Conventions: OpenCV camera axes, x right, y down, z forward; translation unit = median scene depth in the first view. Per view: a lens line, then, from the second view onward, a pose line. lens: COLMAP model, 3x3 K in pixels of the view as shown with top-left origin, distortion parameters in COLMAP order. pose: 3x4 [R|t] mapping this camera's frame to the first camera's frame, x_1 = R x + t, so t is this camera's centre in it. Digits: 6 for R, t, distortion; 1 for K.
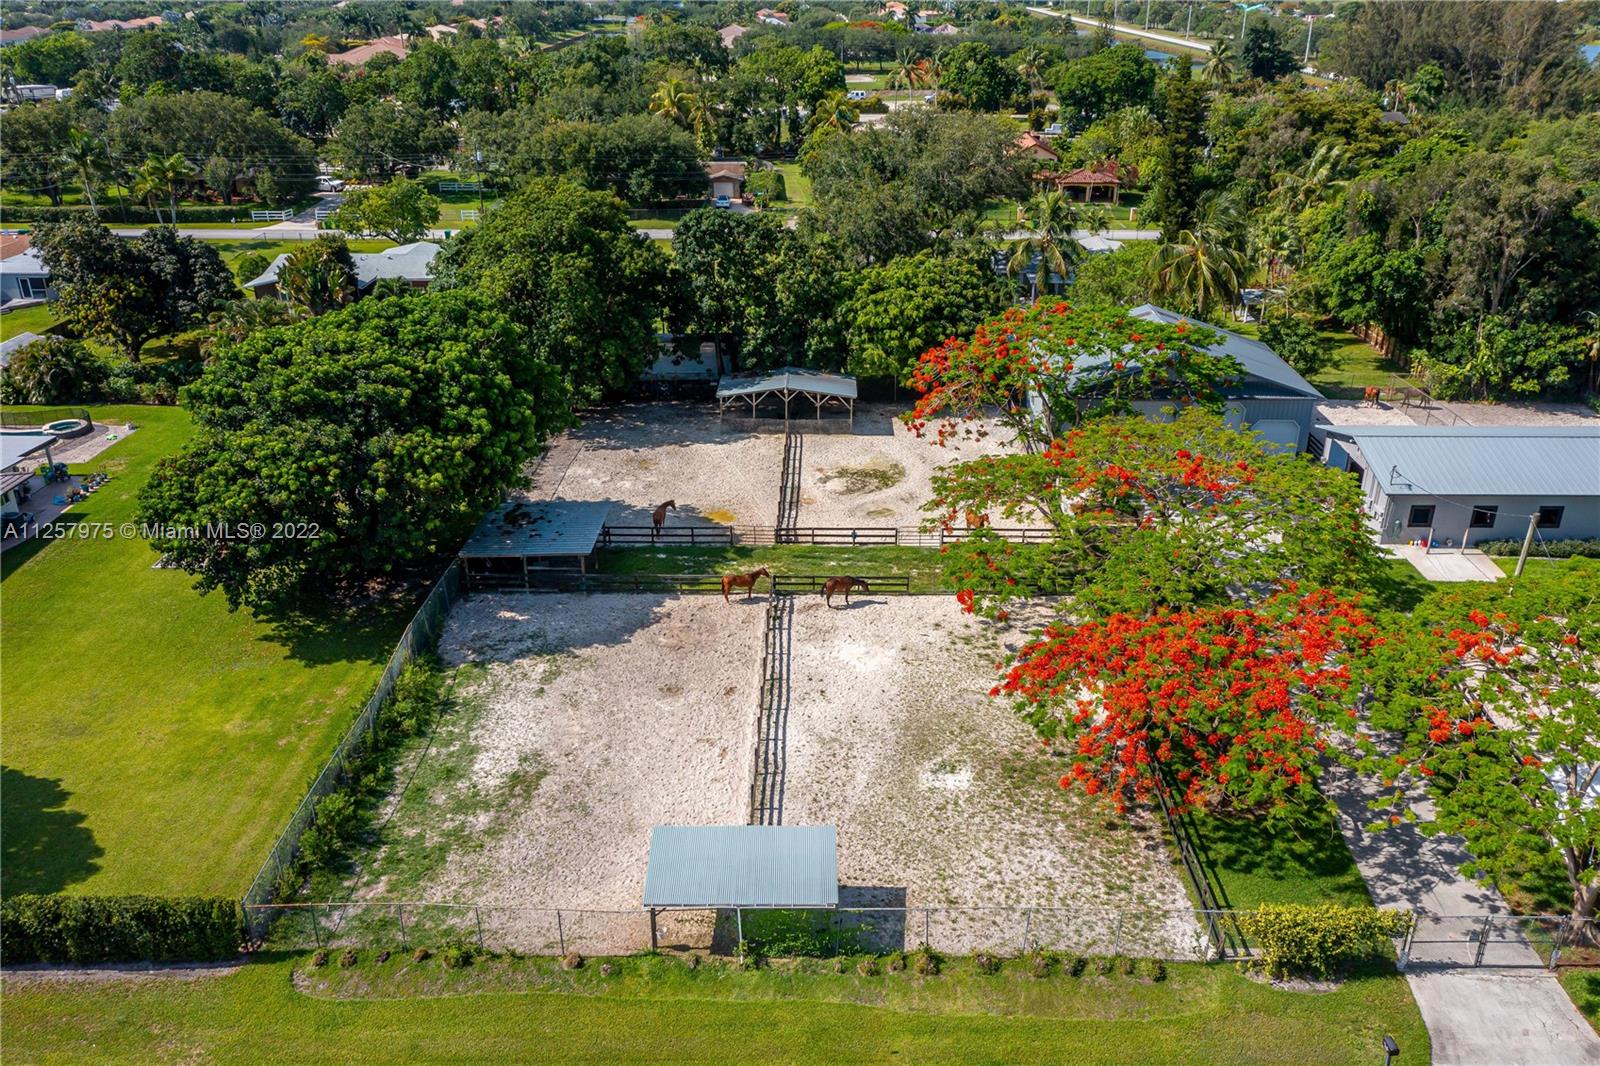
lens RADIAL K [[1275.6, 0, 803.5], [0, 1275.6, 535.5], [0, 0, 1]] dist [0.023816, 0.002912]
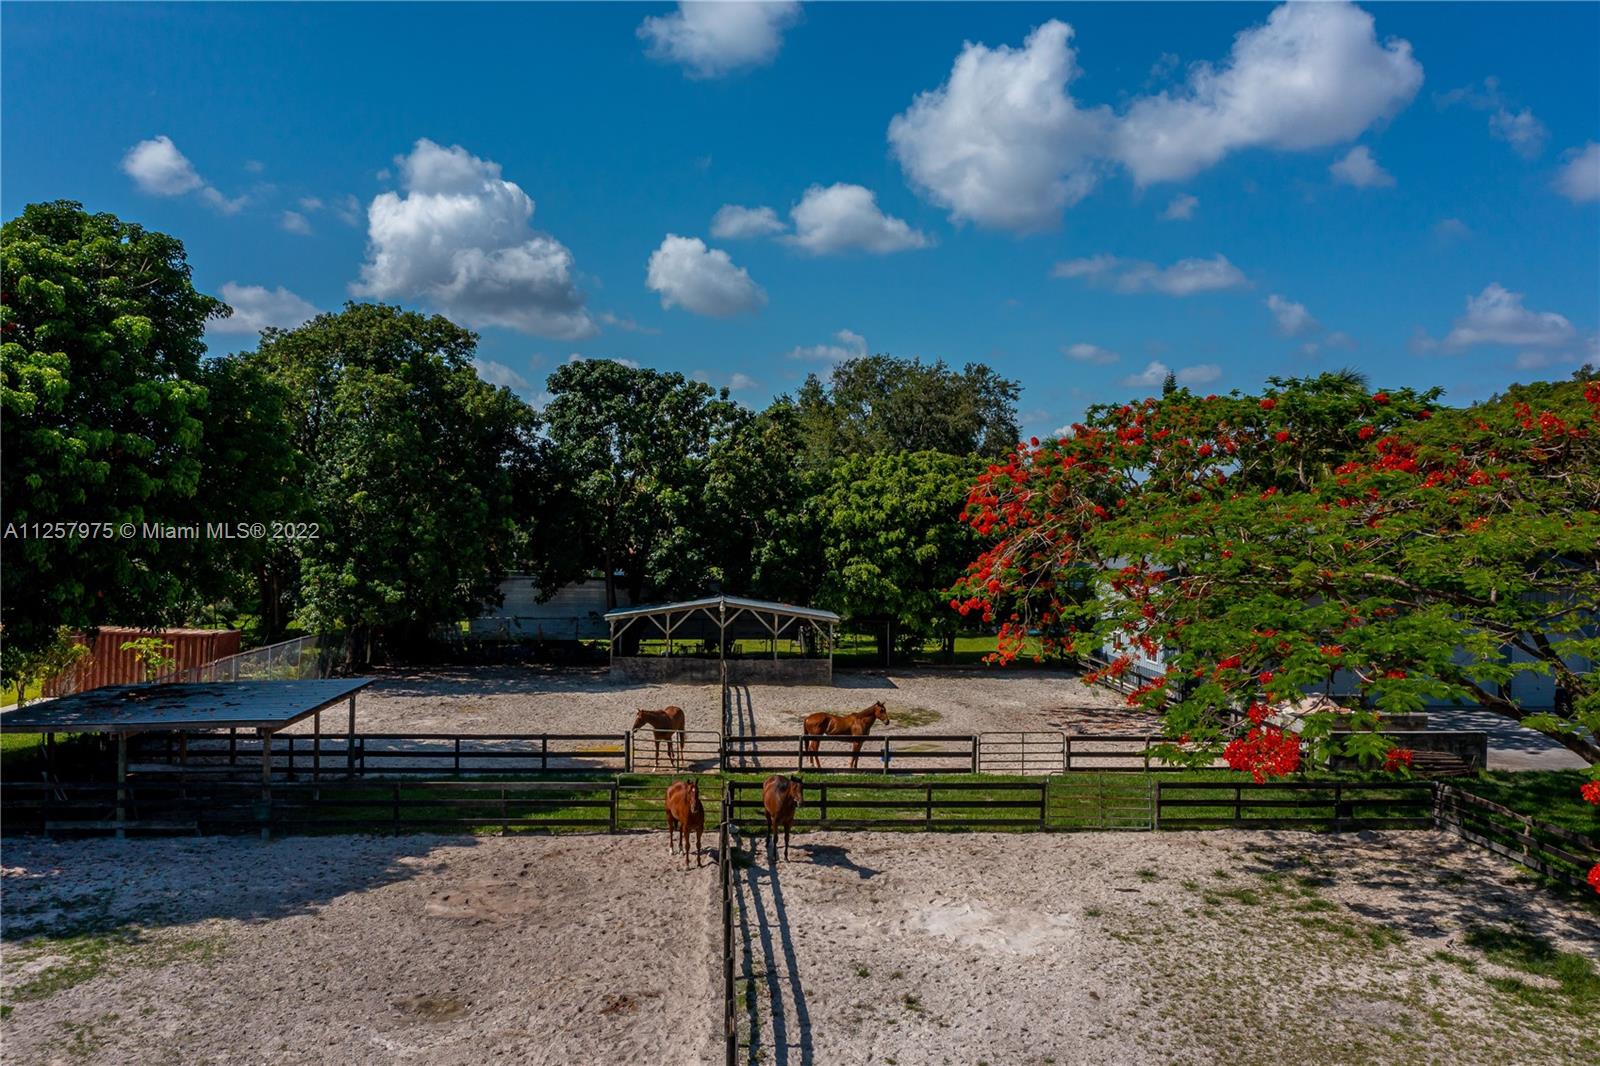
lens RADIAL K [[1275.6, 0, 791.2], [0, 1275.6, 525.4], [0, 0, 1]] dist [0.023816, 0.002912]
pose [[0.997093, 0.014563, 0.074783, -0.035674], [0.017309, 0.912595, -0.408497, 0.126661], [-0.074196, 0.408604, 0.909691, 0.577045]]
